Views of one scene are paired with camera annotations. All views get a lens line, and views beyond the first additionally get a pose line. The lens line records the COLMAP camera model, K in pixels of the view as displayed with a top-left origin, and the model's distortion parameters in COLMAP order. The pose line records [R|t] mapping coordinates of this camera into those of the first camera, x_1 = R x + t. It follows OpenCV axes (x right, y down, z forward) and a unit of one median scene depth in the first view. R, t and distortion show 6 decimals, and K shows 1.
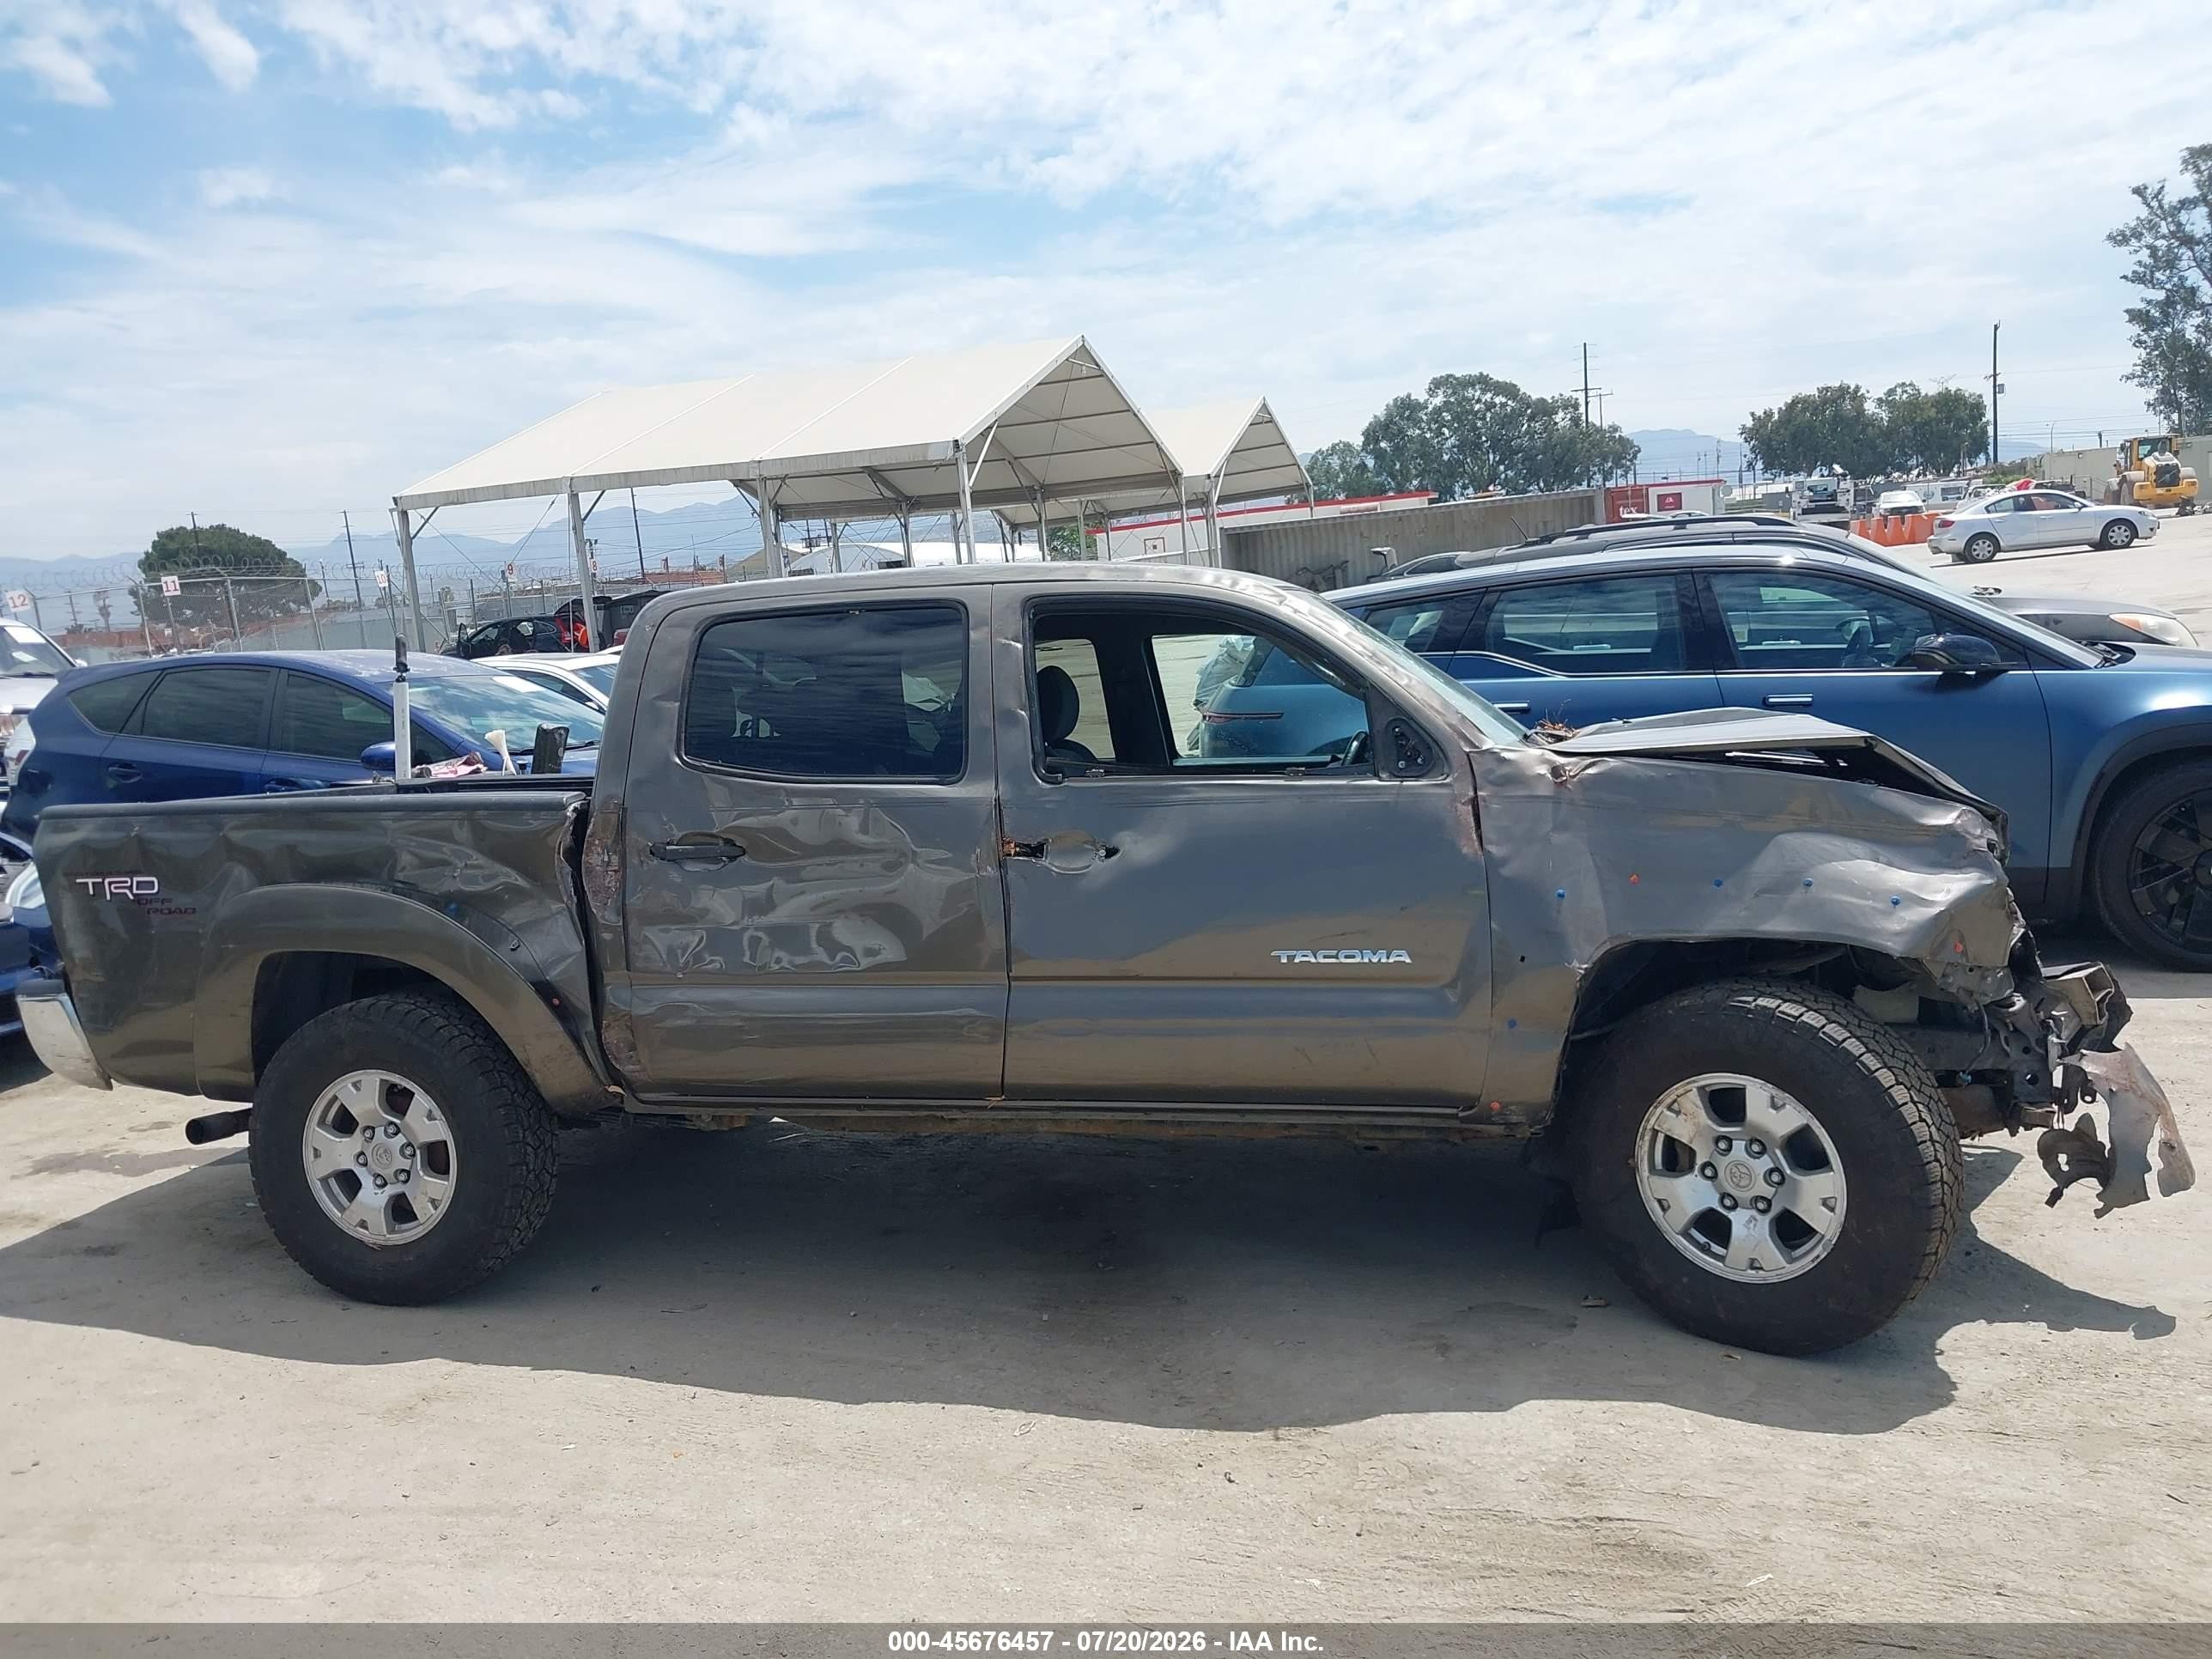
lens RADIAL K [[1746.8, 0, 1106.0], [0, 1746.8, 829.5], [0, 0, 1]] dist [-0.003286, -0.008810]
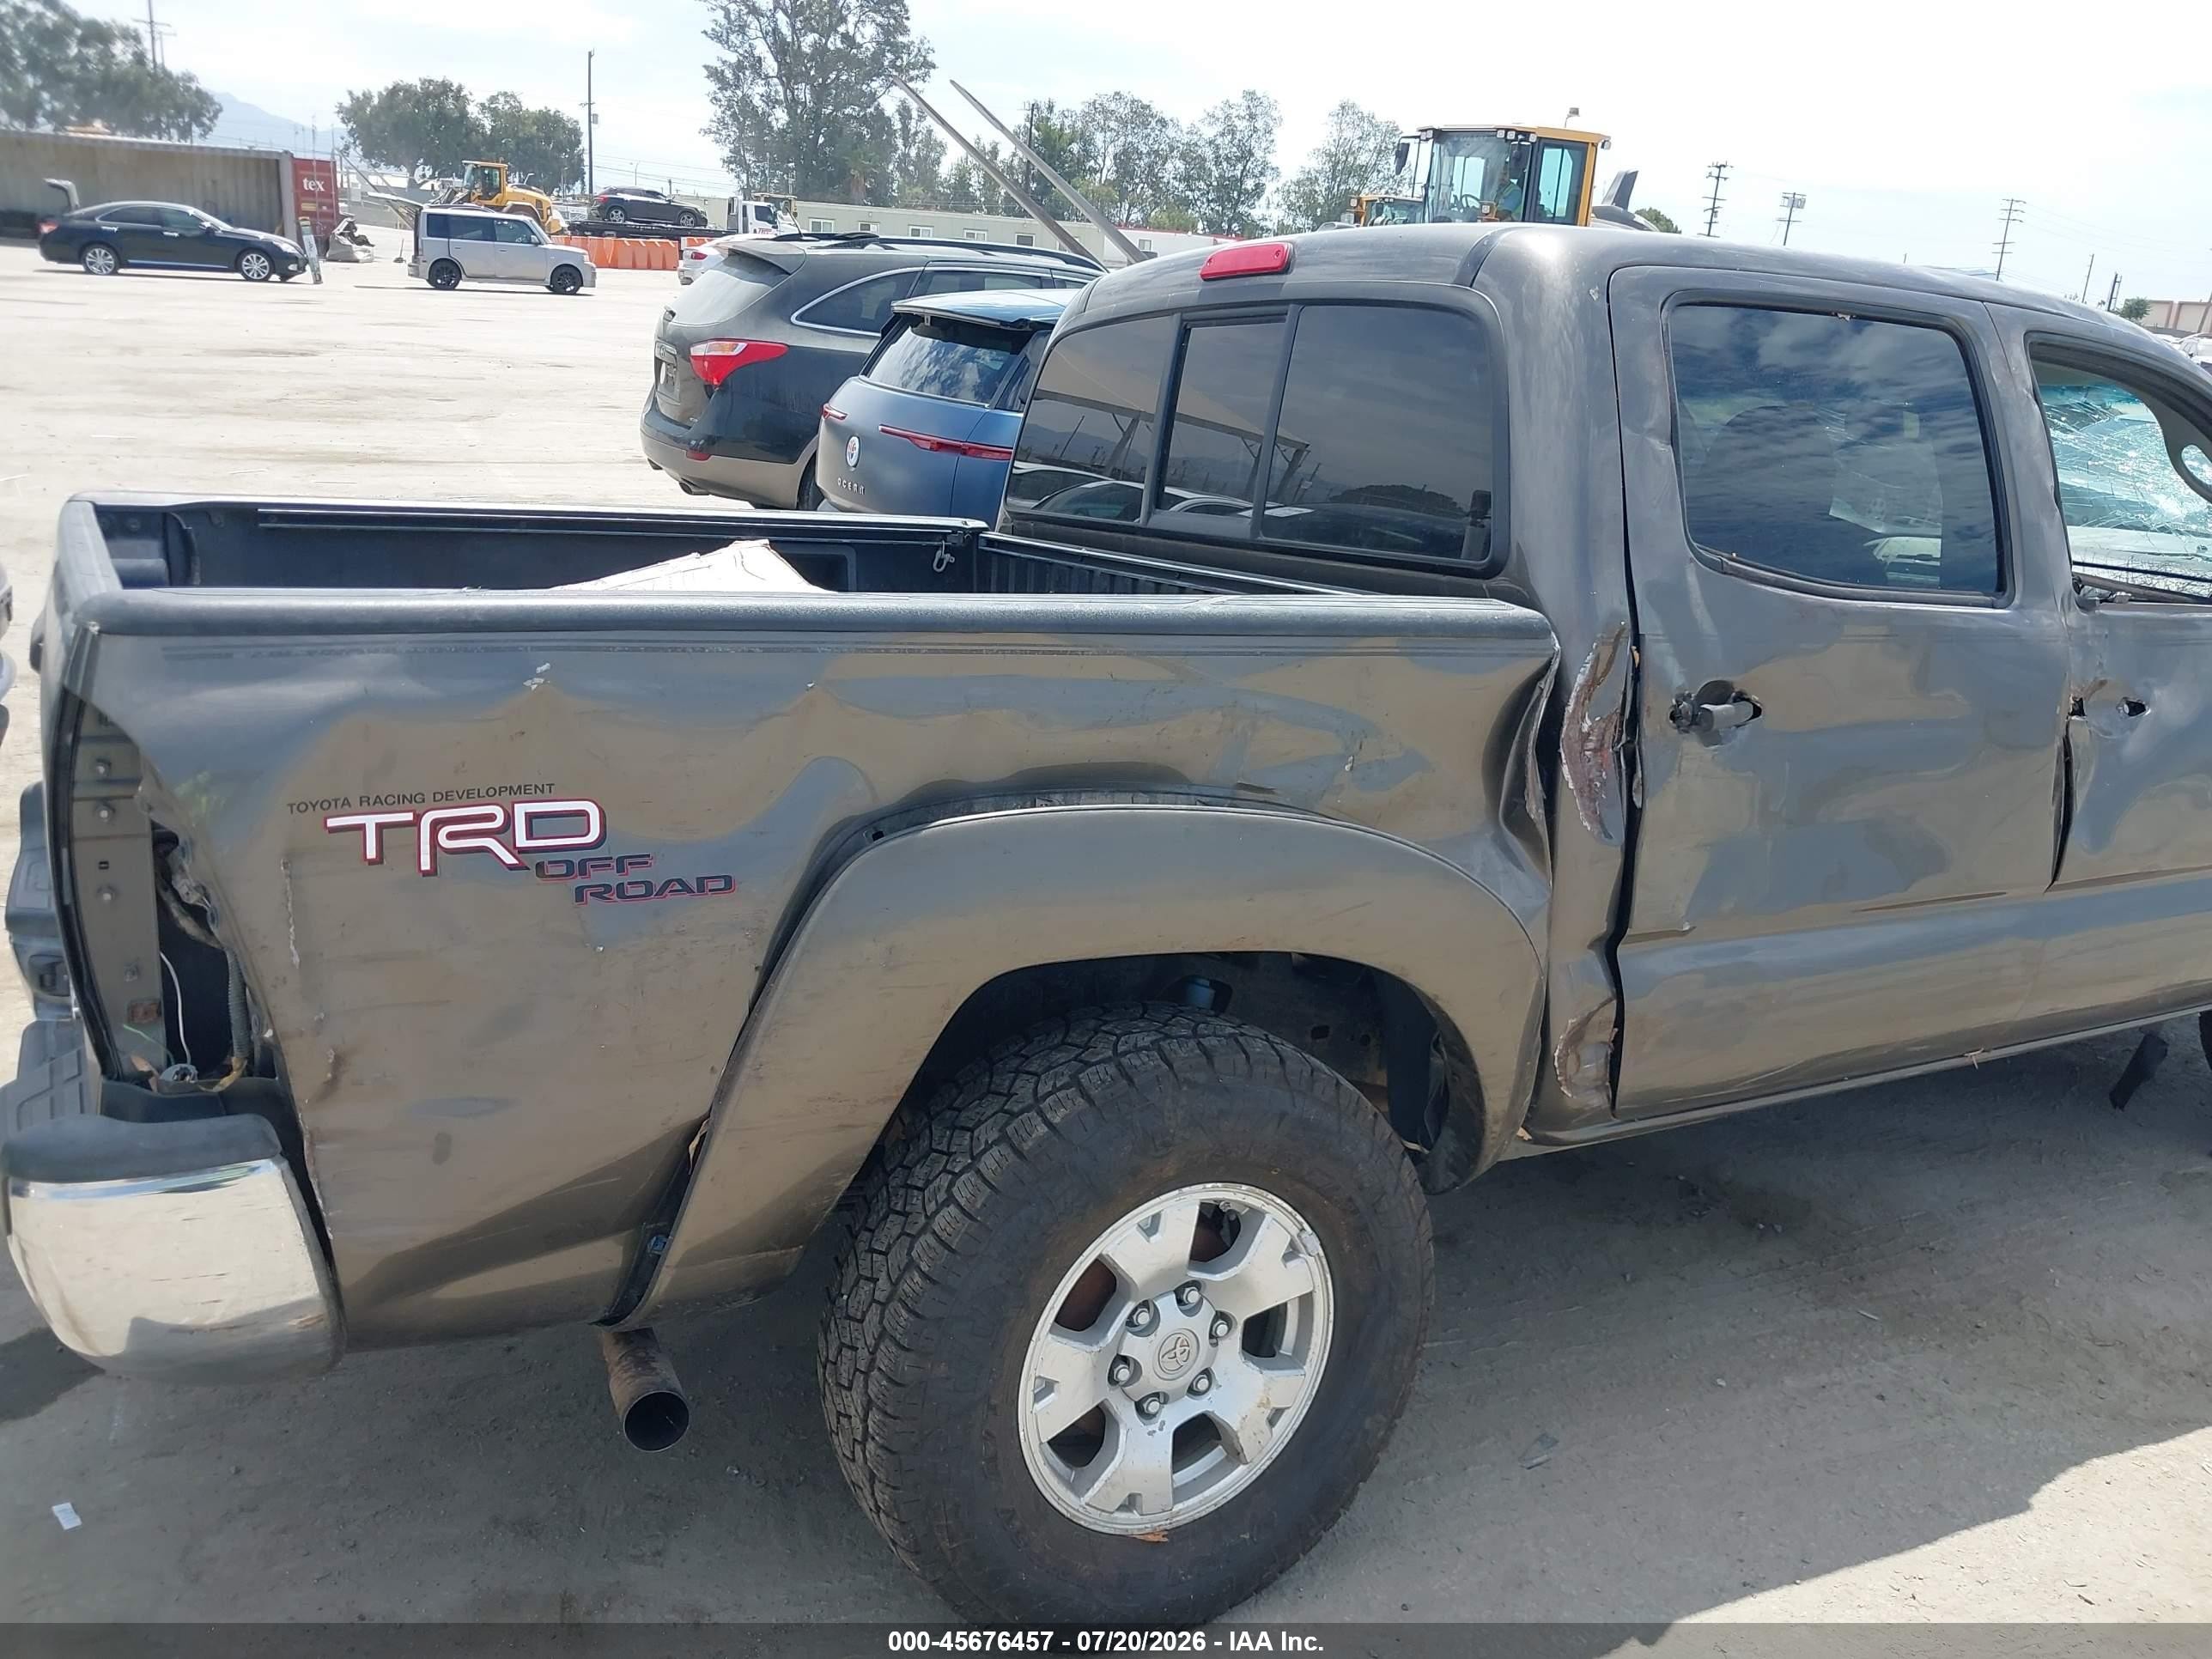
lens RADIAL K [[1766.2, 0, 1104.8], [0, 1766.2, 793.0], [0, 0, 1]] dist [-0.011127, 0.011072]
pose [[0.716140, -0.061748, 0.695220, -0.775654], [-0.035961, 0.991492, 0.125106, -0.026530], [-0.697030, -0.114594, 0.707826, 0.706007]]
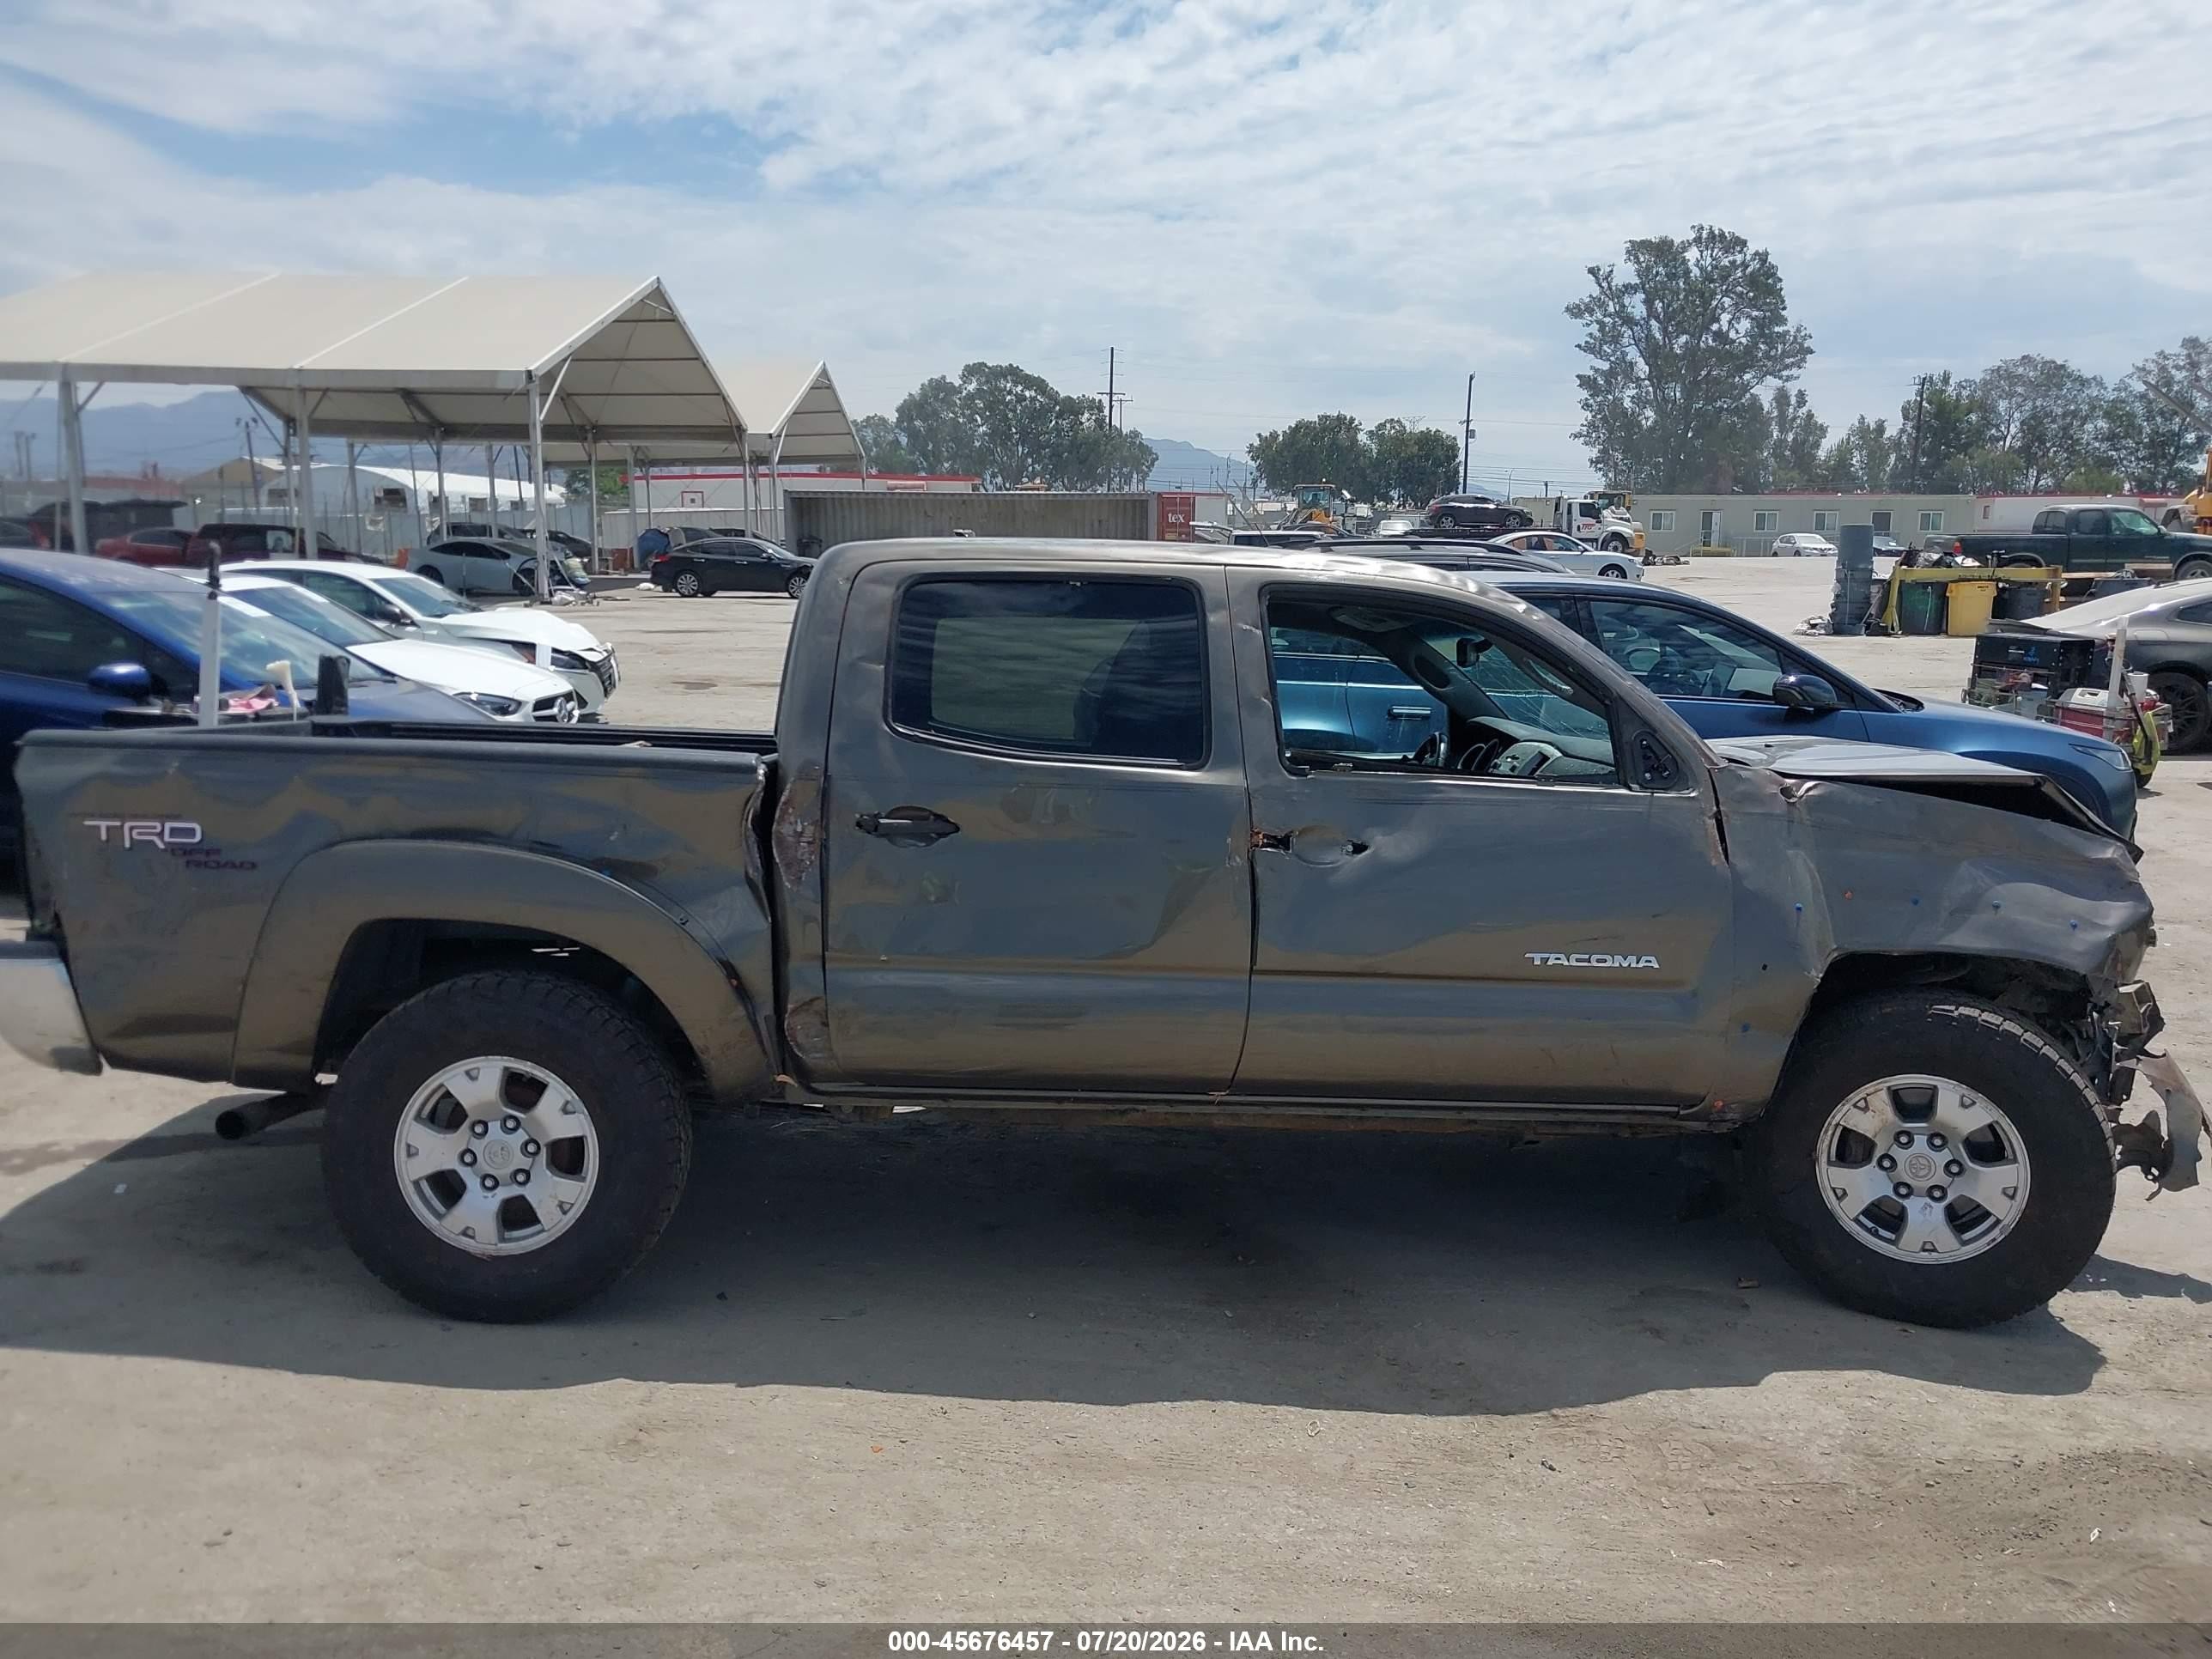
lens RADIAL K [[1746.8, 0, 1106.0], [0, 1746.8, 829.5], [0, 0, 1]] dist [-0.003286, -0.008810]
pose [[0.958311, 0.046141, 0.281977, -0.386364], [-0.050275, 0.998708, 0.007438, 0.002160], [-0.281270, -0.021305, 0.959392, 0.076848]]
